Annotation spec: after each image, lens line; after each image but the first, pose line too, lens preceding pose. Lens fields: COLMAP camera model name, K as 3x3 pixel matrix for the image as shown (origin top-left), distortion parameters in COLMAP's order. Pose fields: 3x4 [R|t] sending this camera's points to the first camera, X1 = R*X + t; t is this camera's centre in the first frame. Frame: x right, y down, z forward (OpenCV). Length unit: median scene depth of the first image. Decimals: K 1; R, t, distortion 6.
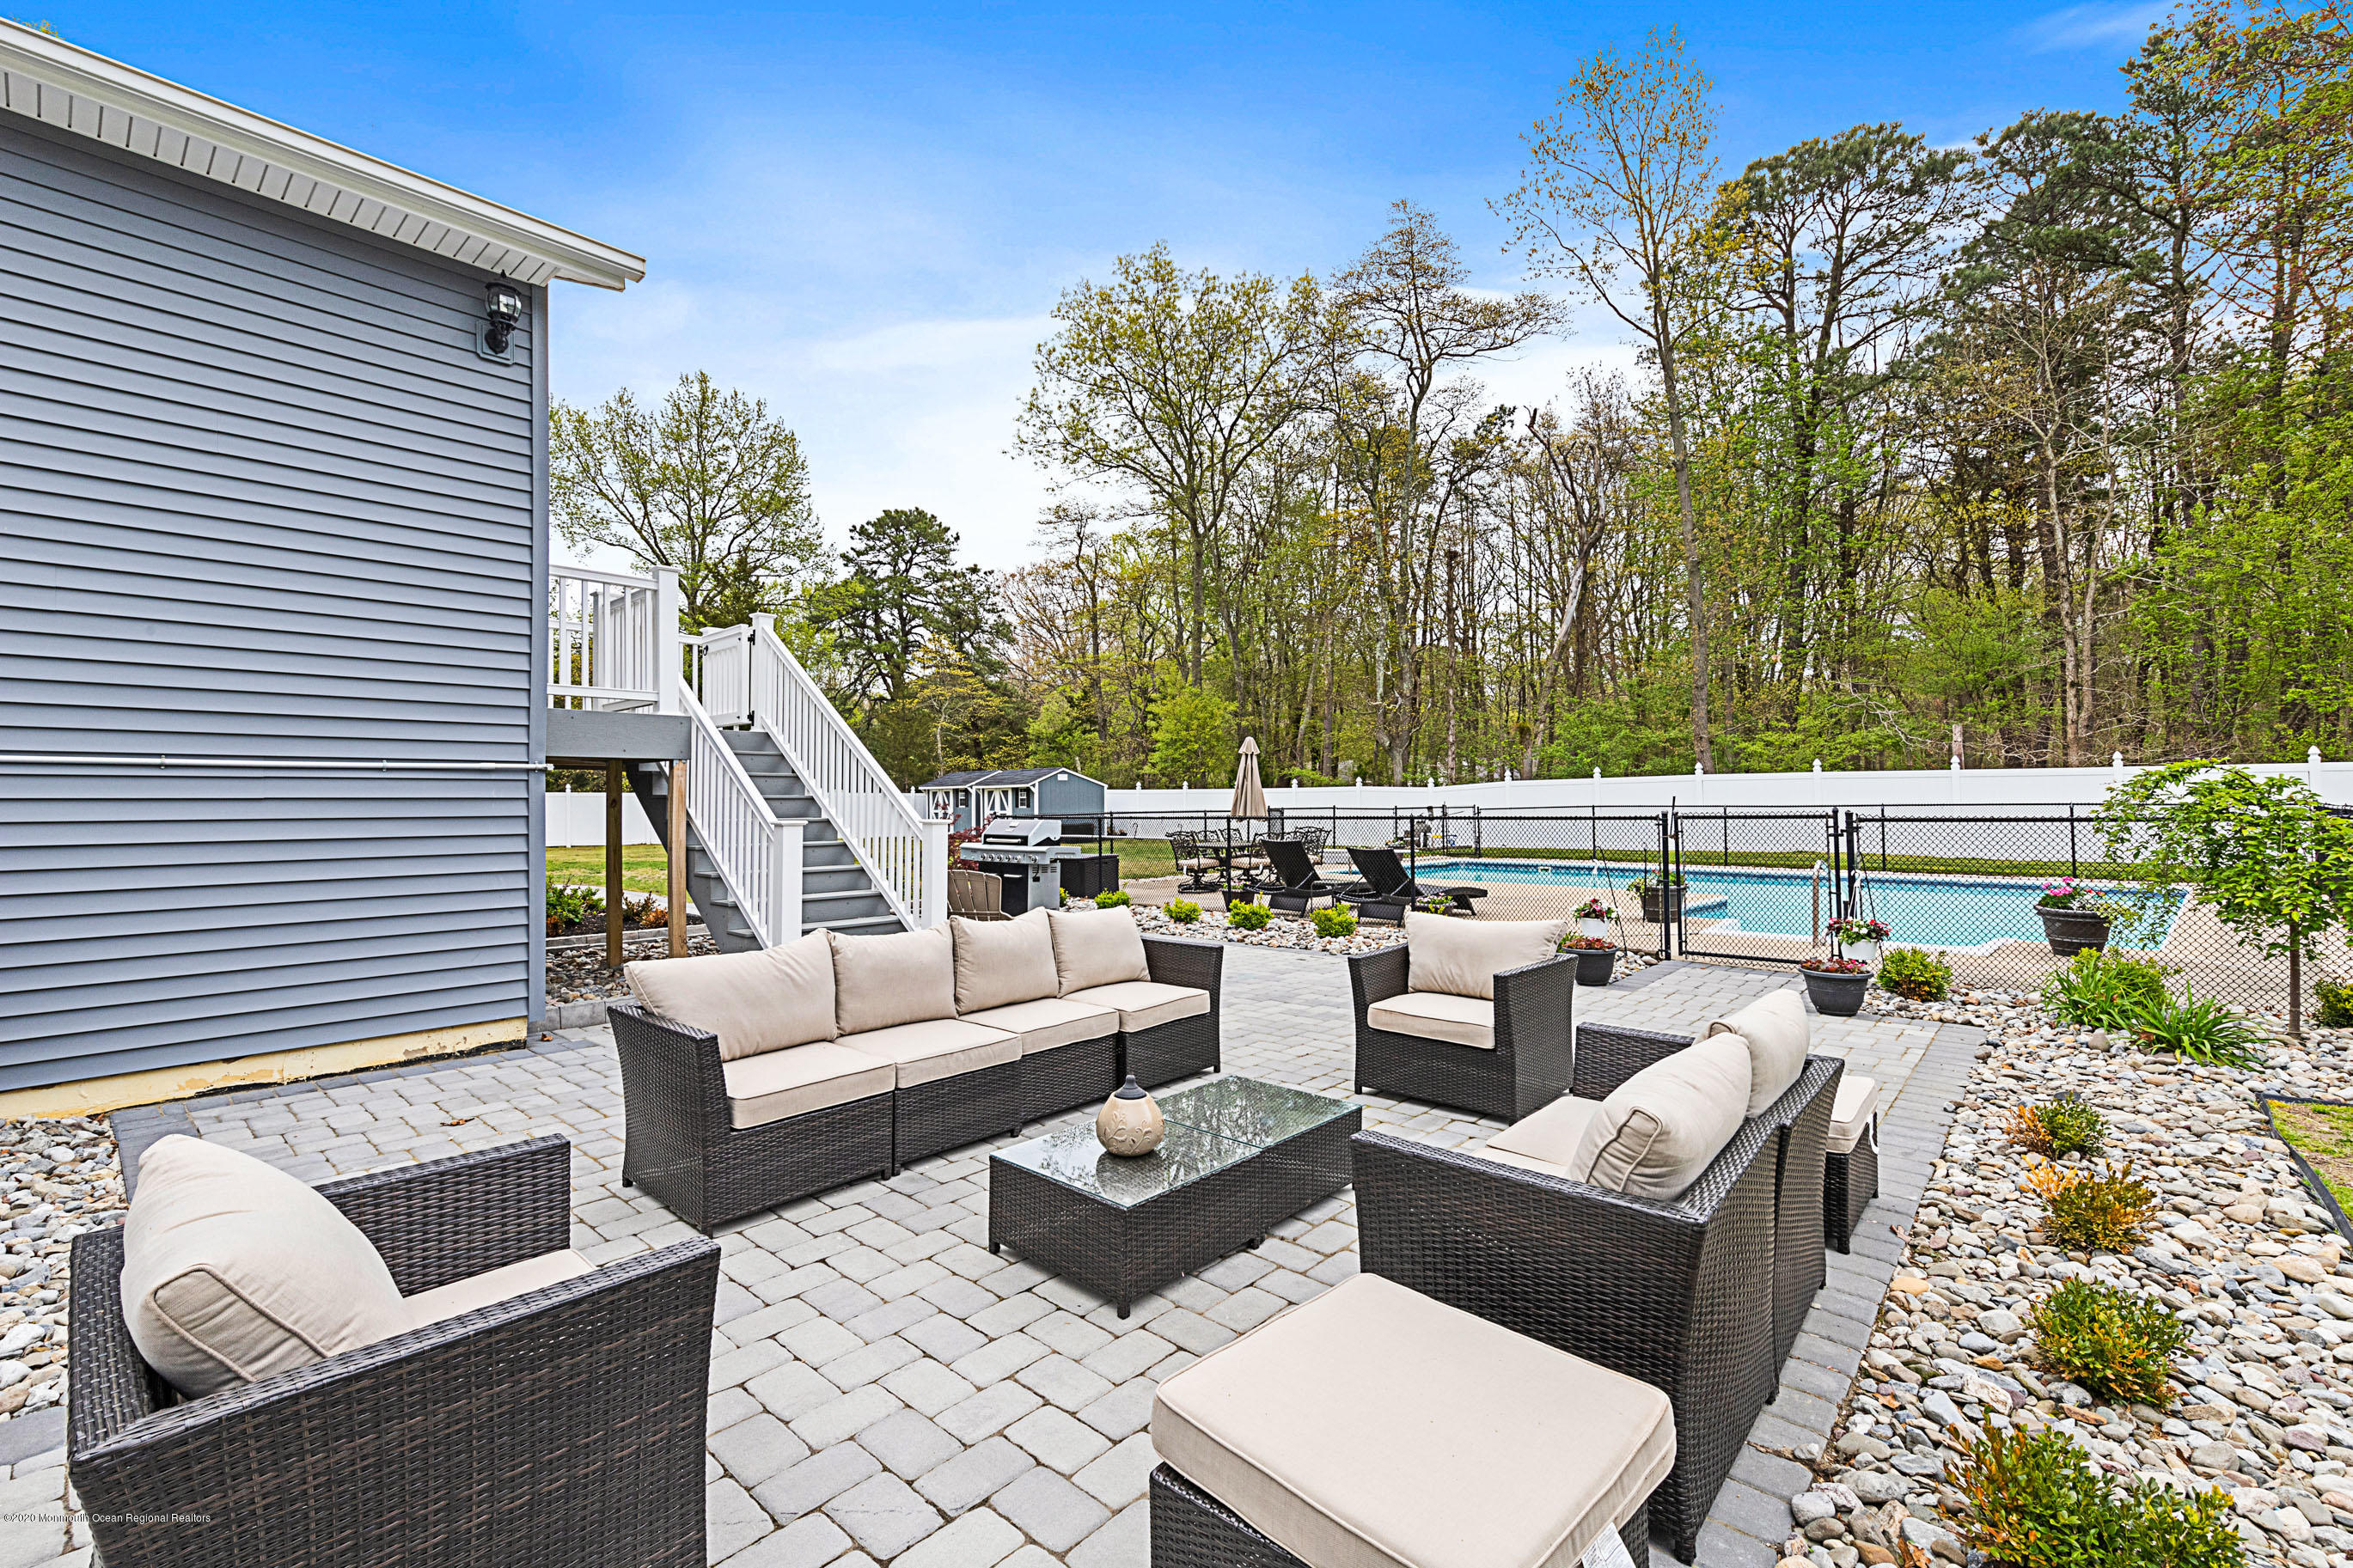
lens RADIAL K [[998.5, 0, 1192.9], [0, 998.5, 790.2], [0, 0, 1]] dist [0.004134, 0.000177]
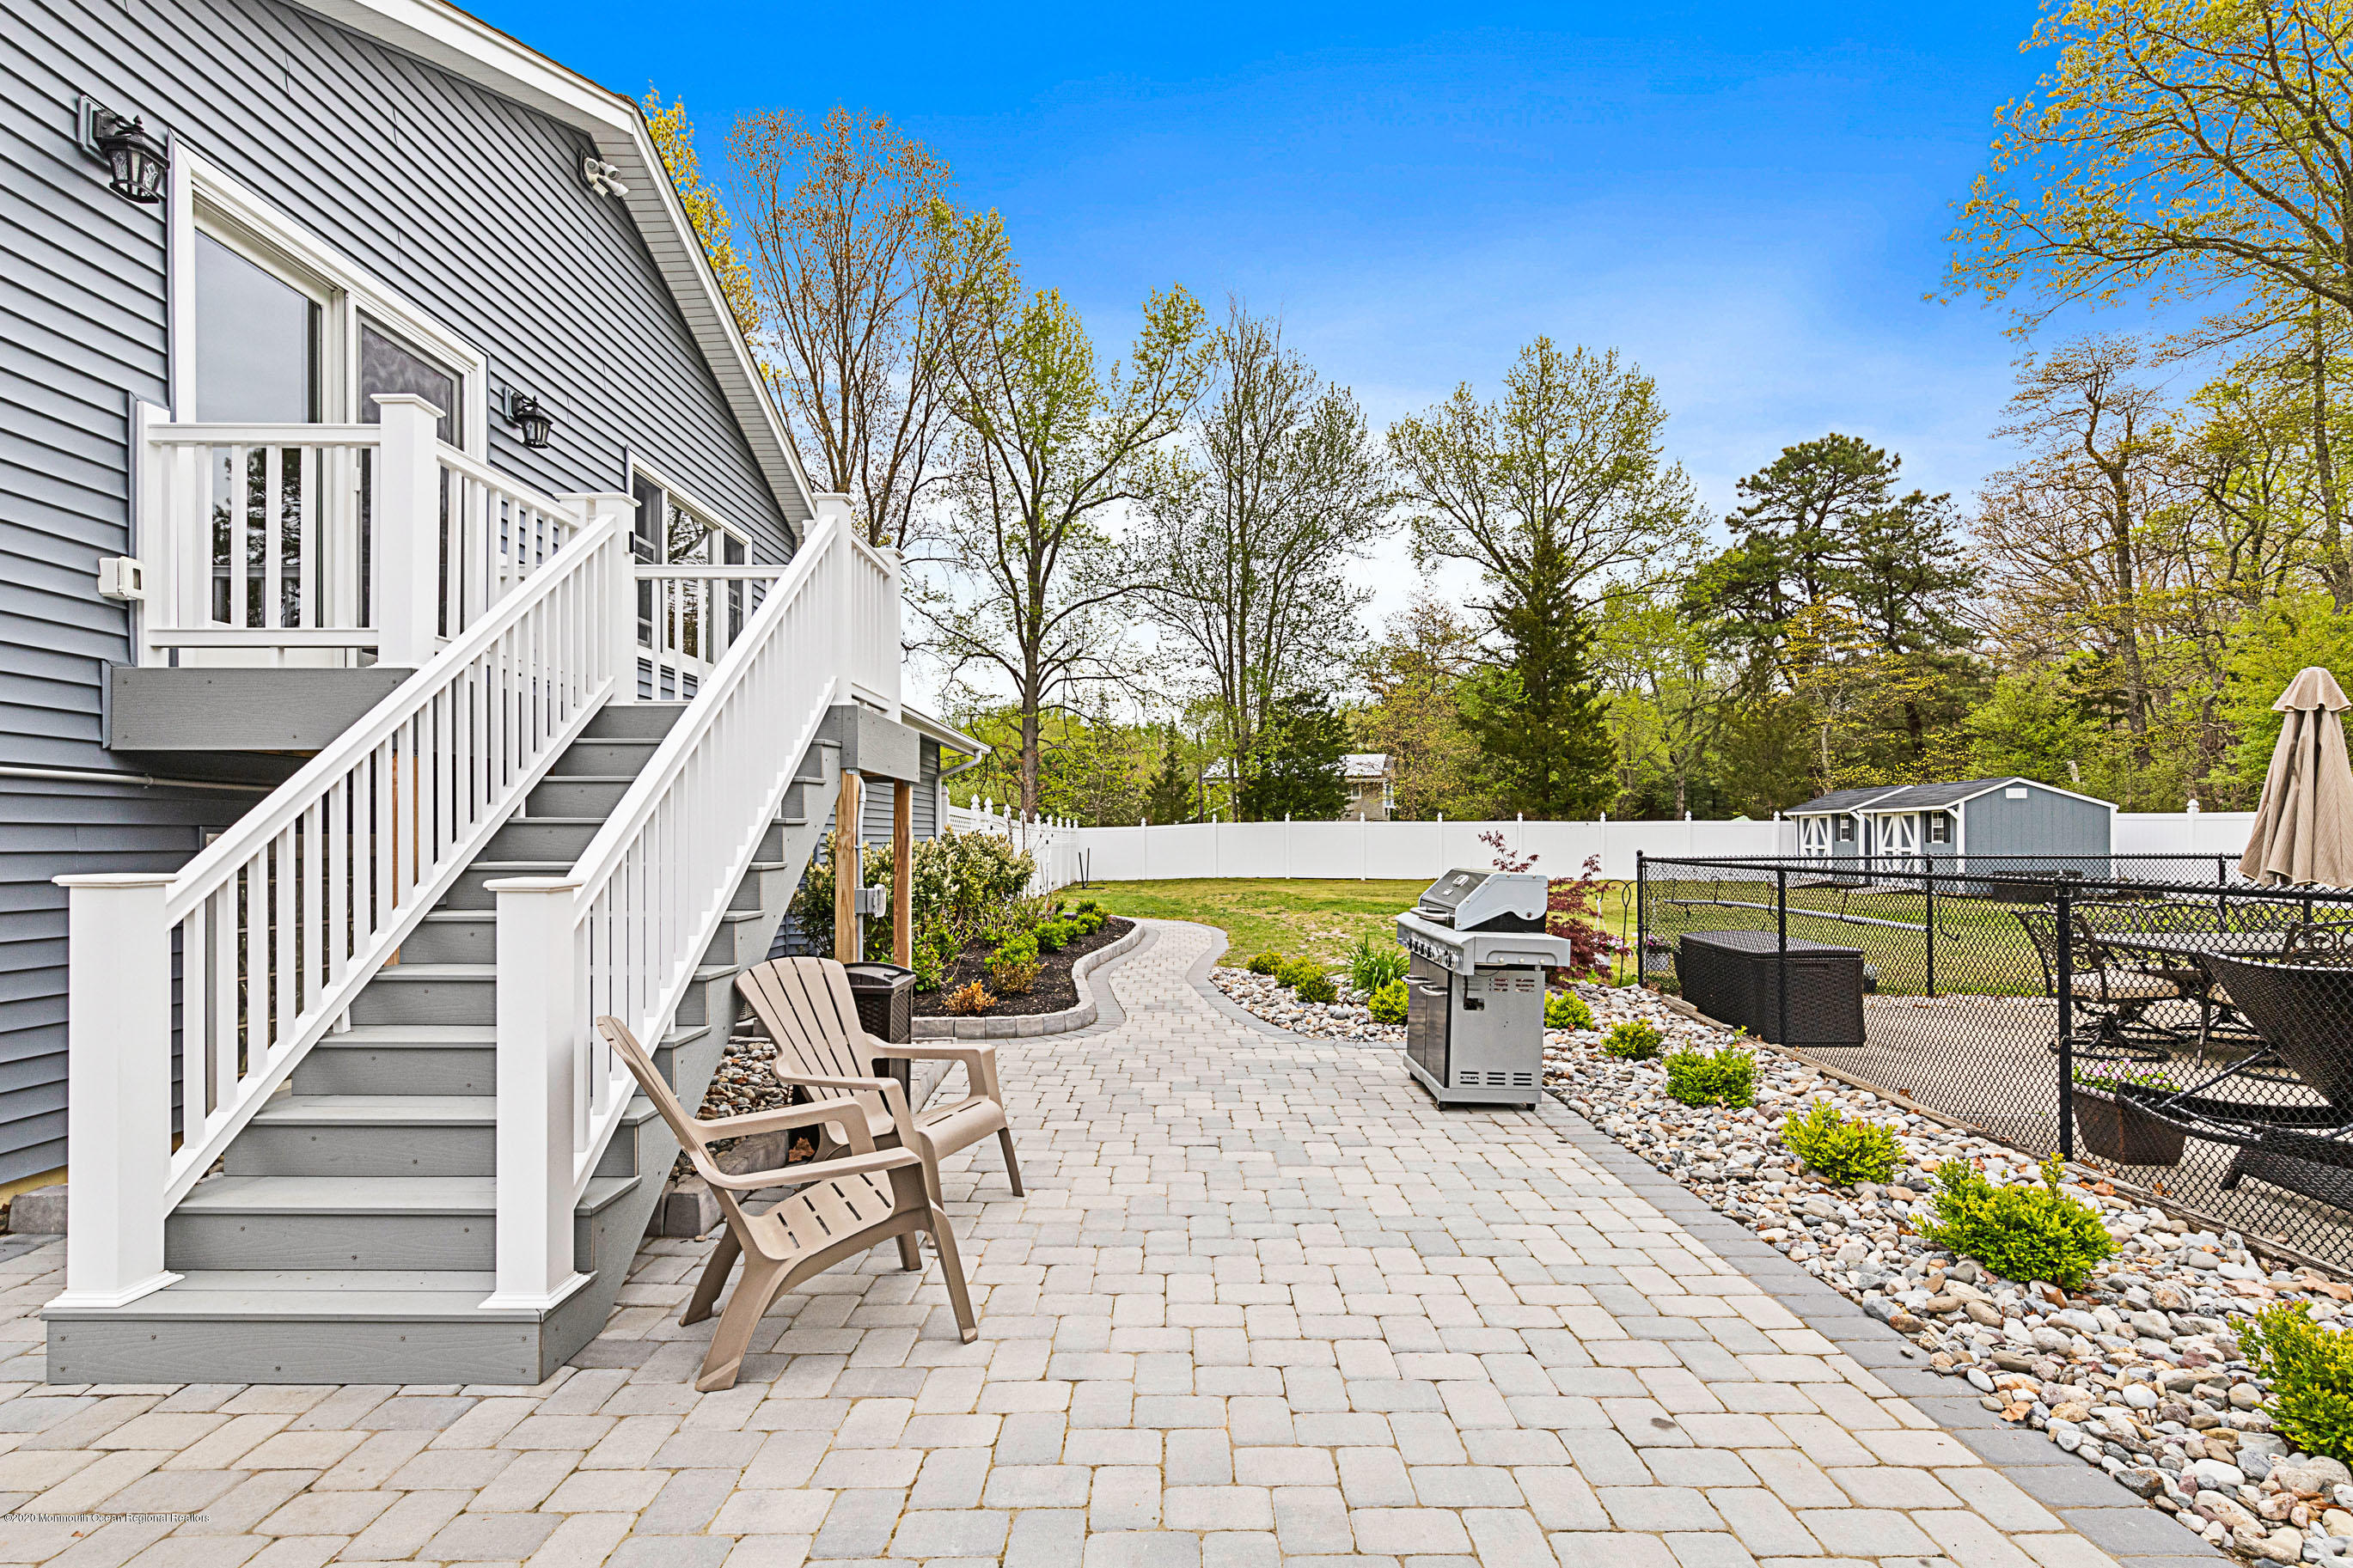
lens RADIAL K [[1119.7, 0, 1182.5], [0, 1119.7, 826.8], [0, 0, 1]] dist [0.014178, 0.000315]
pose [[0.670334, 0.000511, -0.742059, 0.033755], [0.004483, 0.999979, 0.004738, 0.001545], [0.742046, -0.006503, 0.670317, 0.146784]]
